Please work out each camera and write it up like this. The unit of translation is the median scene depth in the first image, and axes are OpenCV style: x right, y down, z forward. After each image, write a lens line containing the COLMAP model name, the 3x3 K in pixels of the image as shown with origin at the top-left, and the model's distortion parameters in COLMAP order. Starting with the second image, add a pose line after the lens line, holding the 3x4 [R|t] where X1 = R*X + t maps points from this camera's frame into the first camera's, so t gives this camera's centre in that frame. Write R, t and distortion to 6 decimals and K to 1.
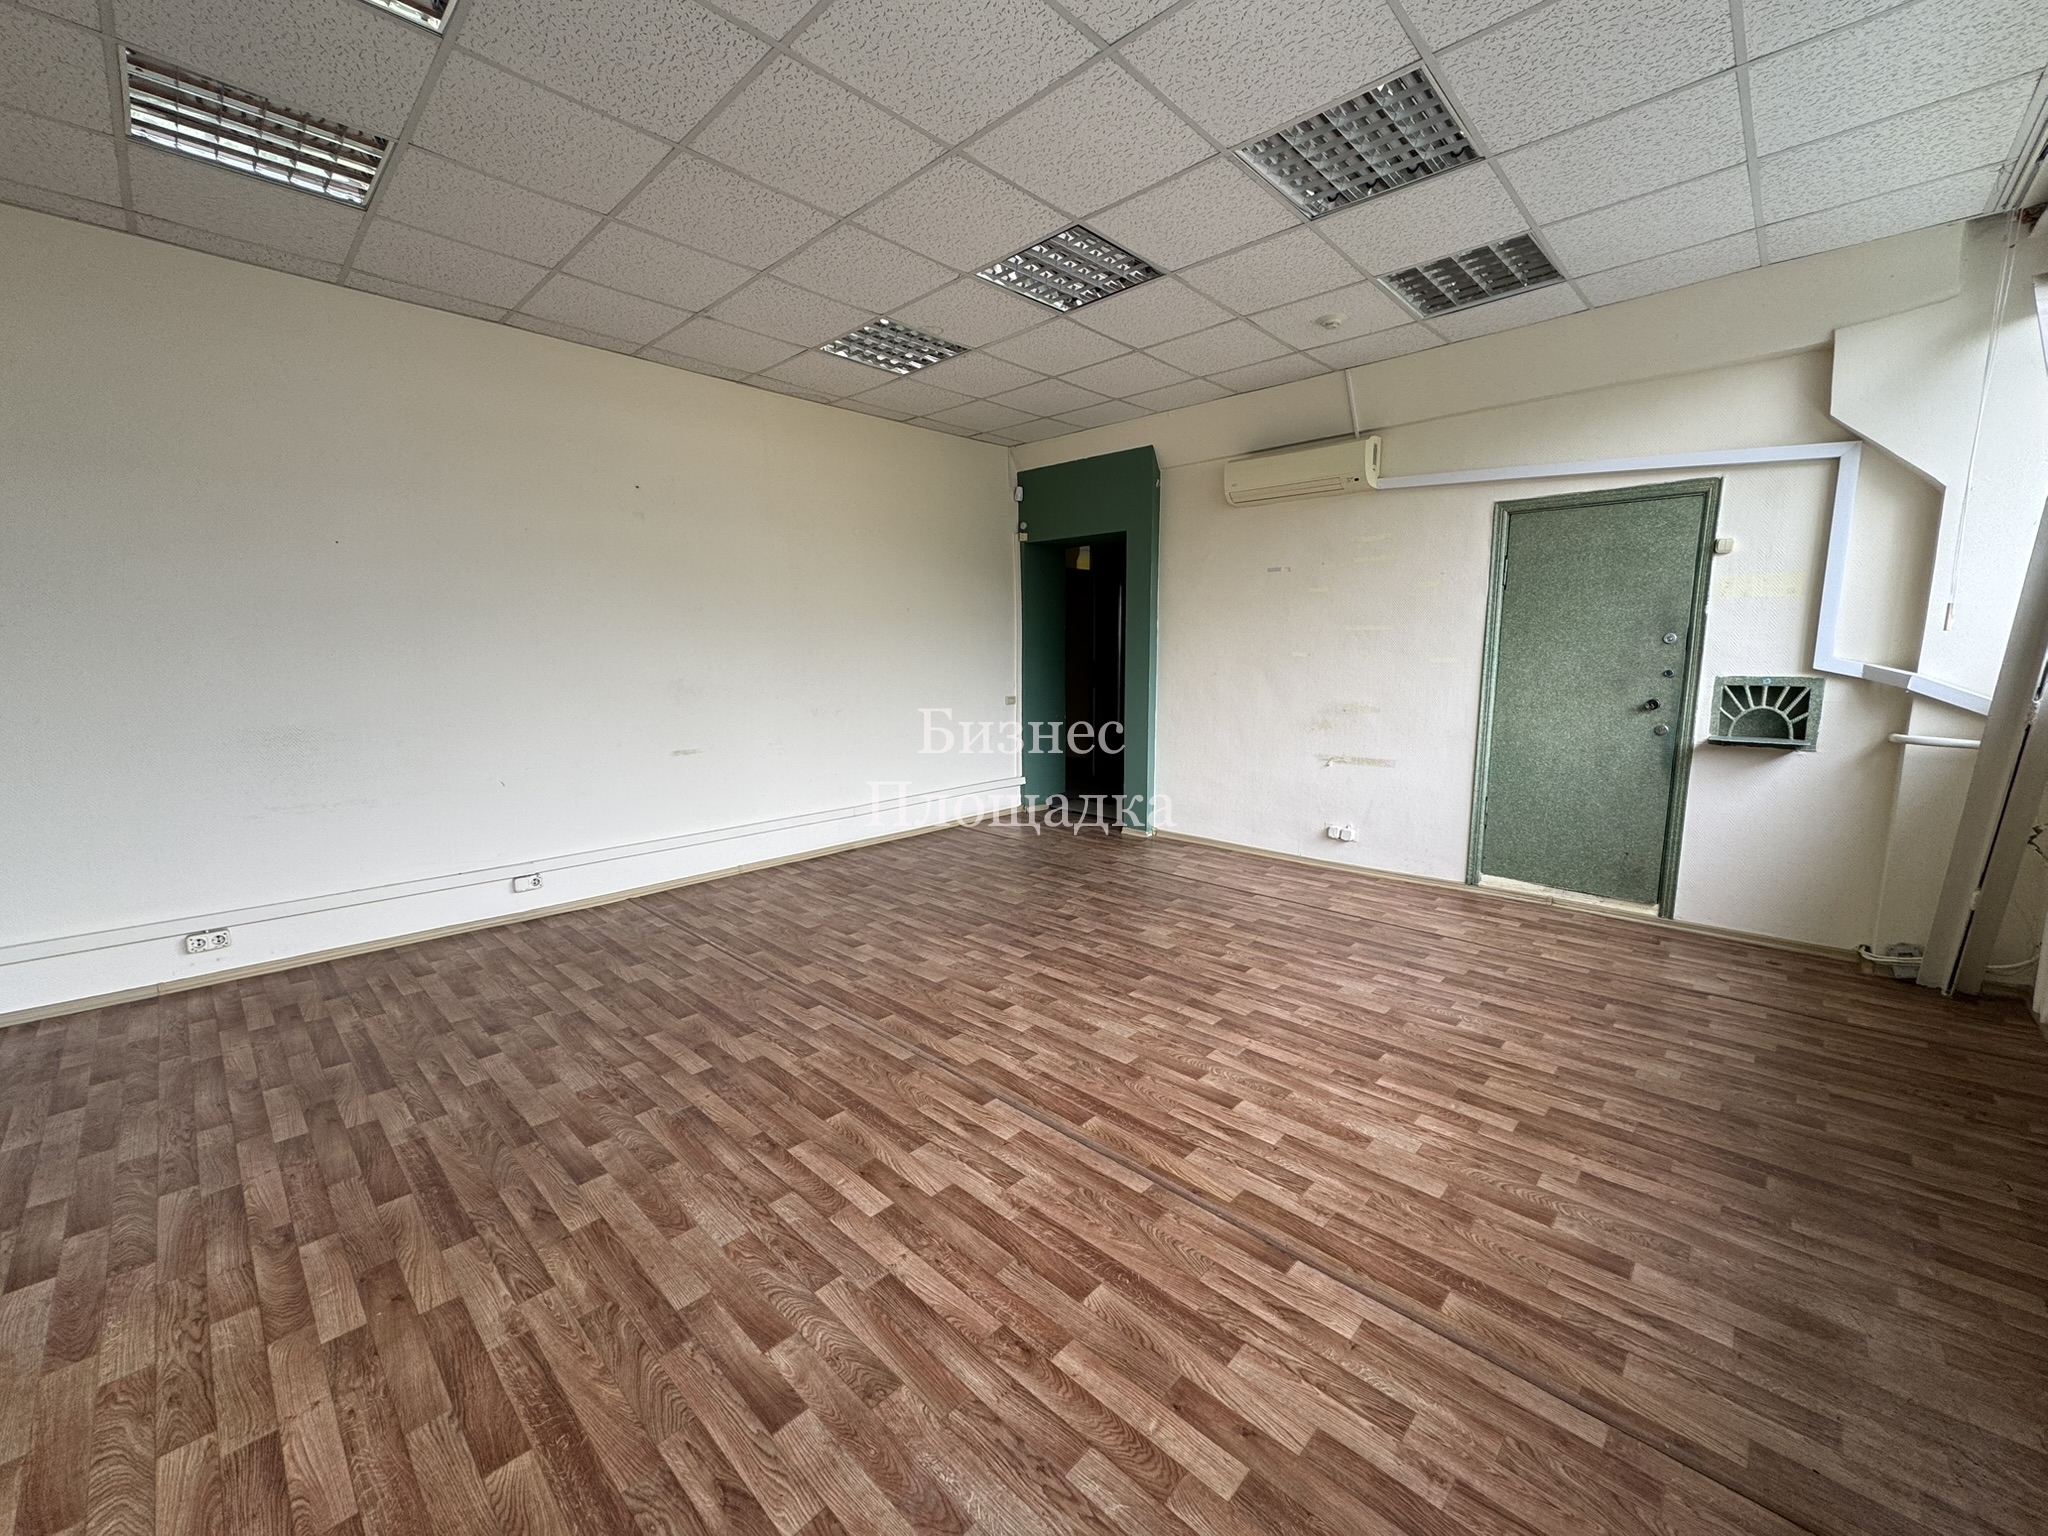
lens RADIAL K [[815.2, 0, 1026.2], [0, 815.2, 764.3], [0, 0, 1]] dist [-0.001783, -0.000252]
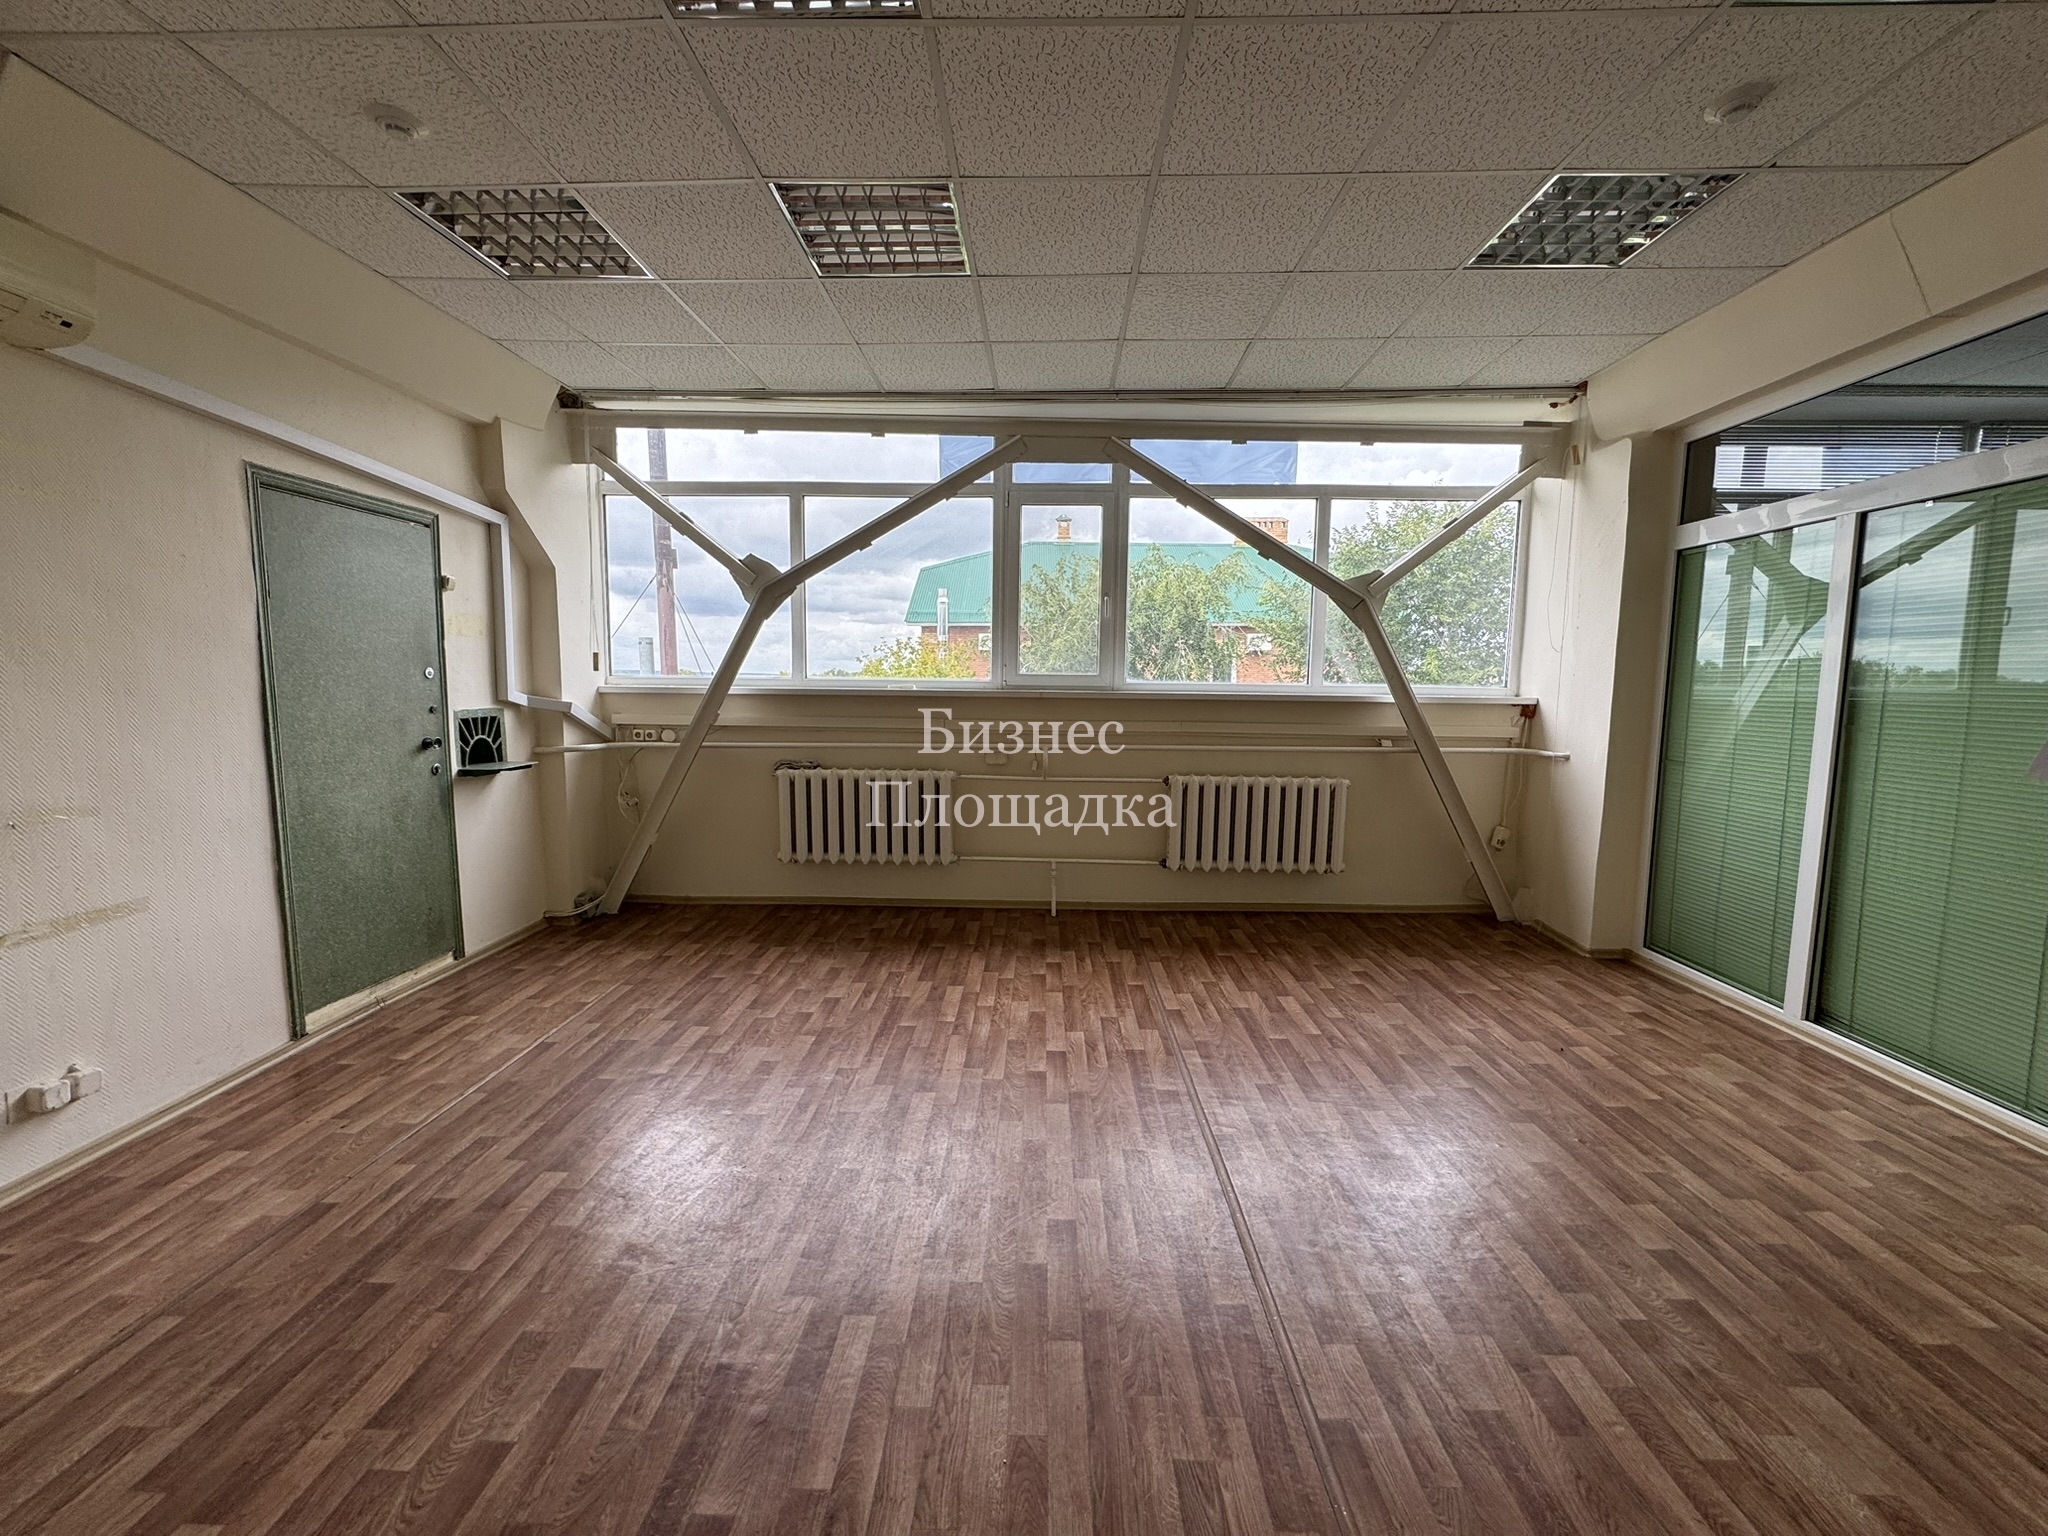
lens RADIAL K [[815.2, 0, 1026.2], [0, 815.2, 764.3], [0, 0, 1]] dist [-0.001783, -0.000252]
pose [[-0.670114, -0.077572, 0.738194, -0.417719], [0.101556, 0.975590, 0.194708, -0.180181], [-0.735278, 0.205444, -0.645879, 1.225690]]
